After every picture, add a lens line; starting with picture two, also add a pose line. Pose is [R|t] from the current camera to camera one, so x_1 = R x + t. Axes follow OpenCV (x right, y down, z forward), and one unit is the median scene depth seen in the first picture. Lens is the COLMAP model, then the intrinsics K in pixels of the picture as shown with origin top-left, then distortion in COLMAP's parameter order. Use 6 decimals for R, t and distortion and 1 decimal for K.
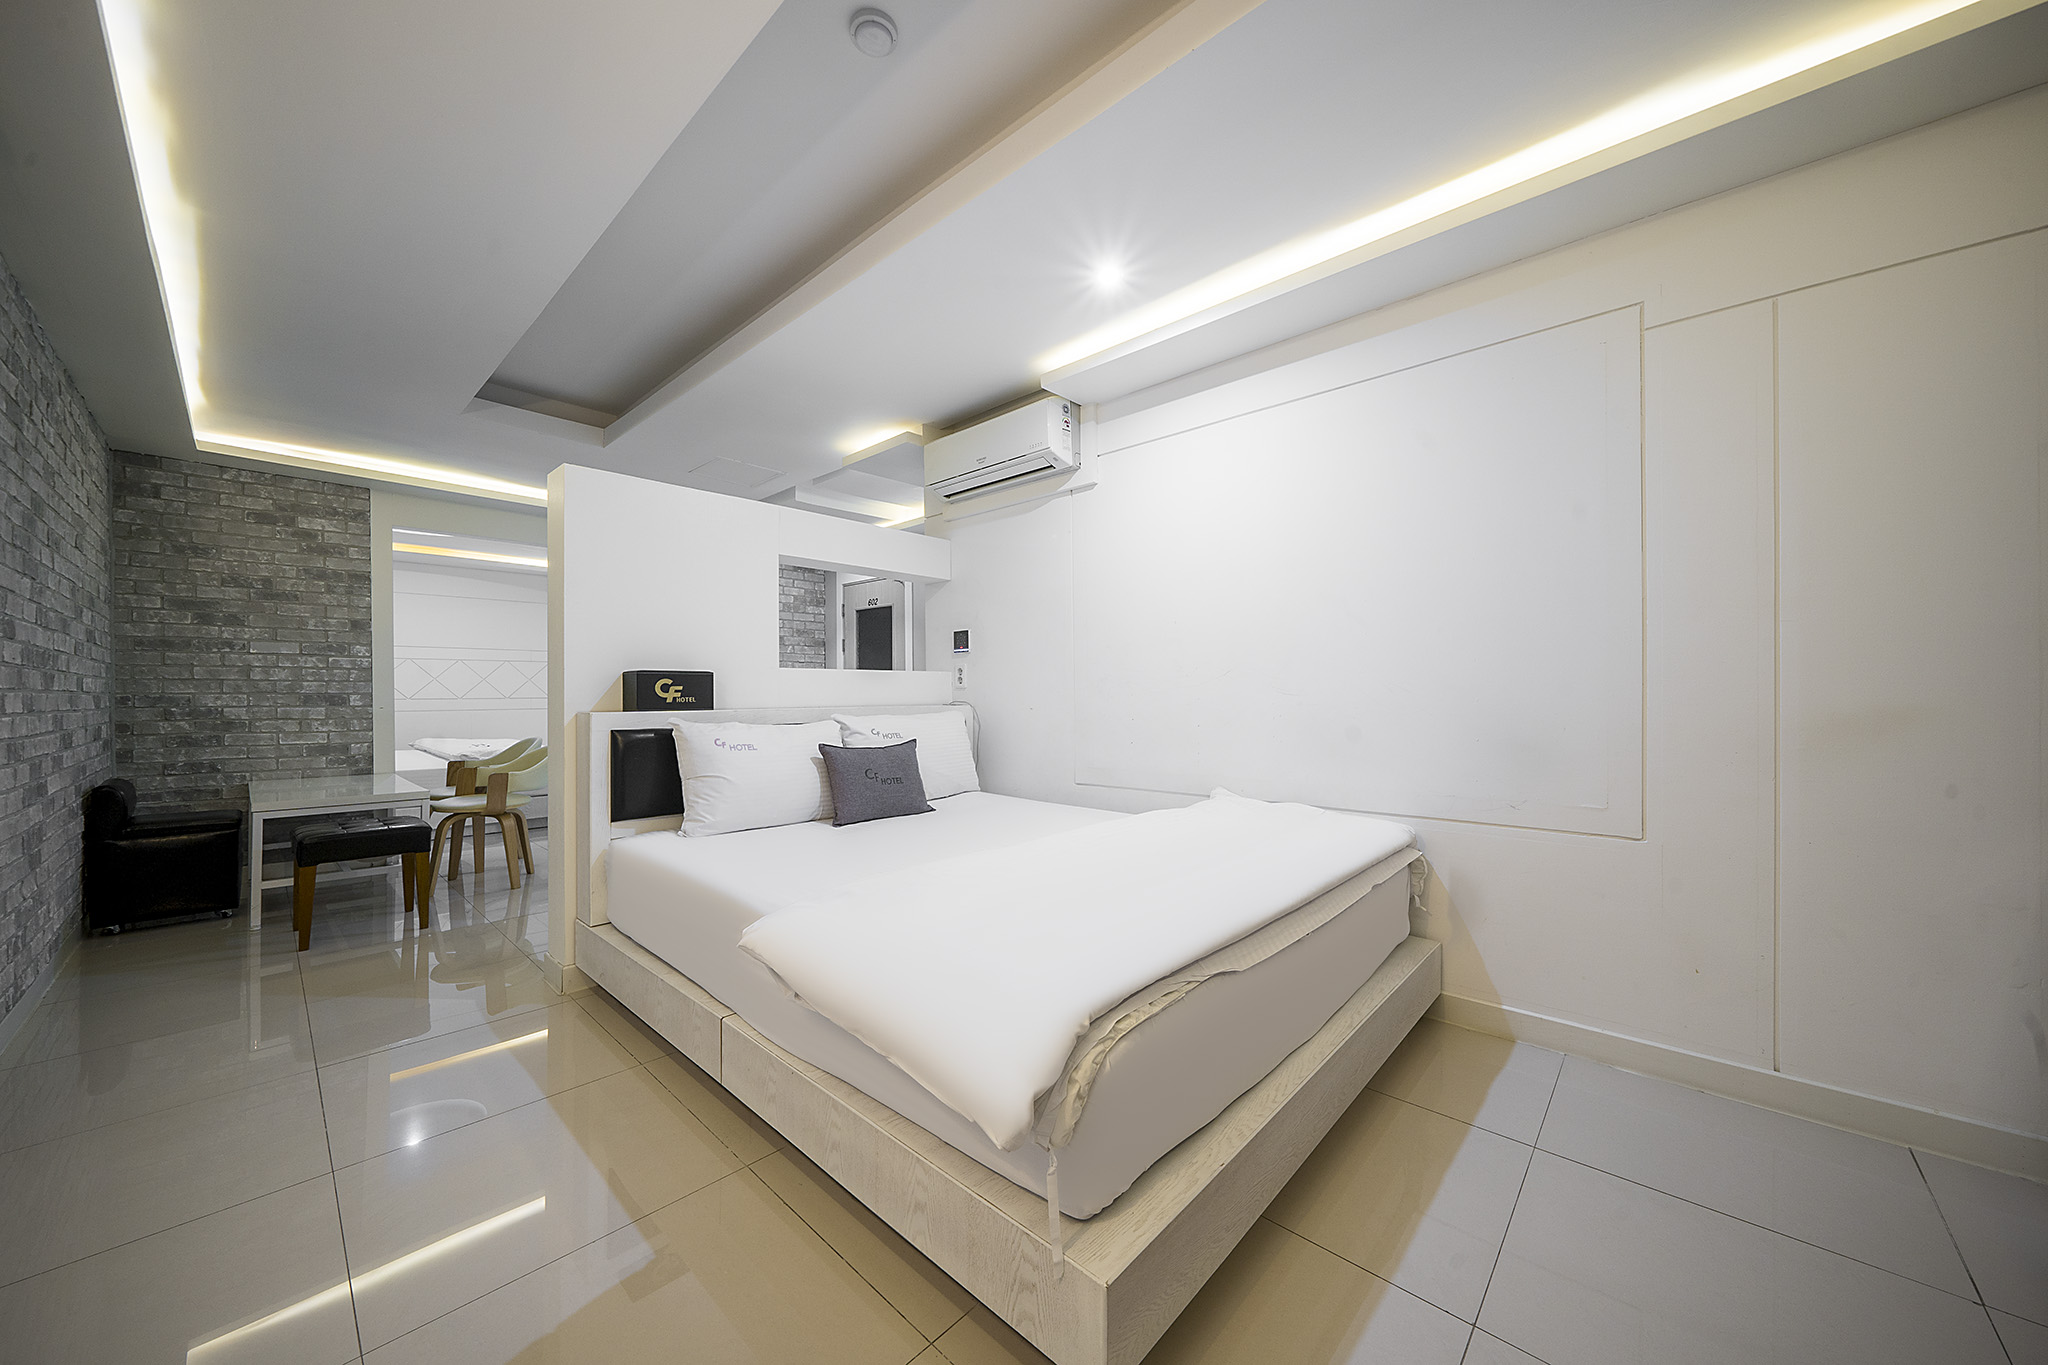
lens RADIAL K [[715.6, 0, 1021.2], [0, 715.6, 689.5], [0, 0, 1]] dist [0.000709, 0.000018]
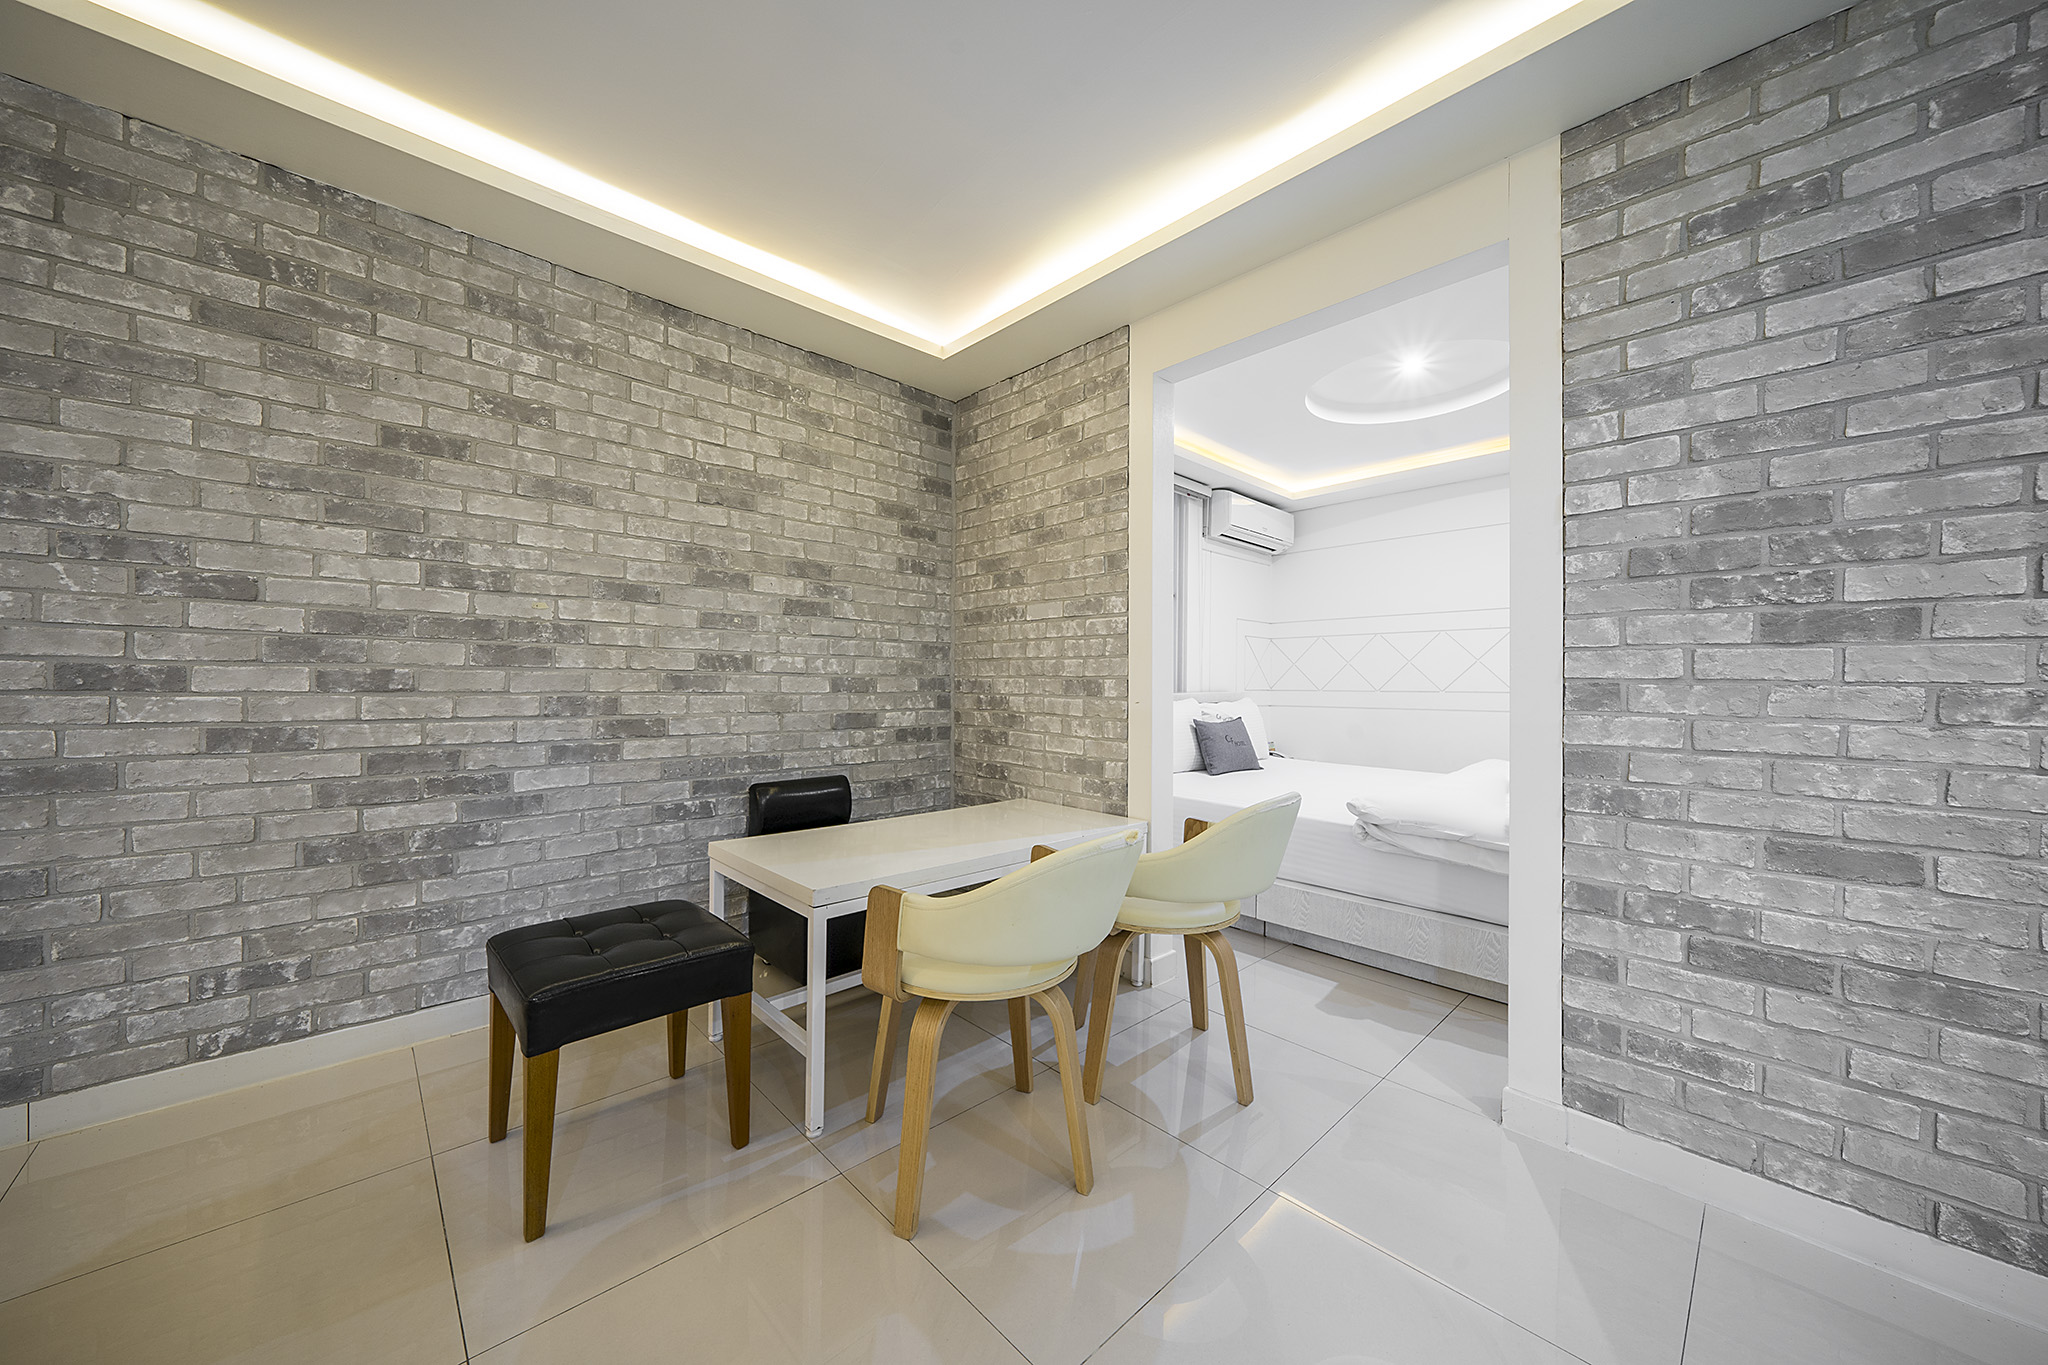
lens RADIAL K [[715.6, 0, 1021.7], [0, 715.6, 681.3], [0, 0, 1]] dist [0.000709, 0.000018]
pose [[-0.064563, 0.003730, -0.997907, -0.336245], [0.003735, 0.999987, 0.003497, 0.007077], [0.997907, -0.003502, -0.064576, 0.984908]]
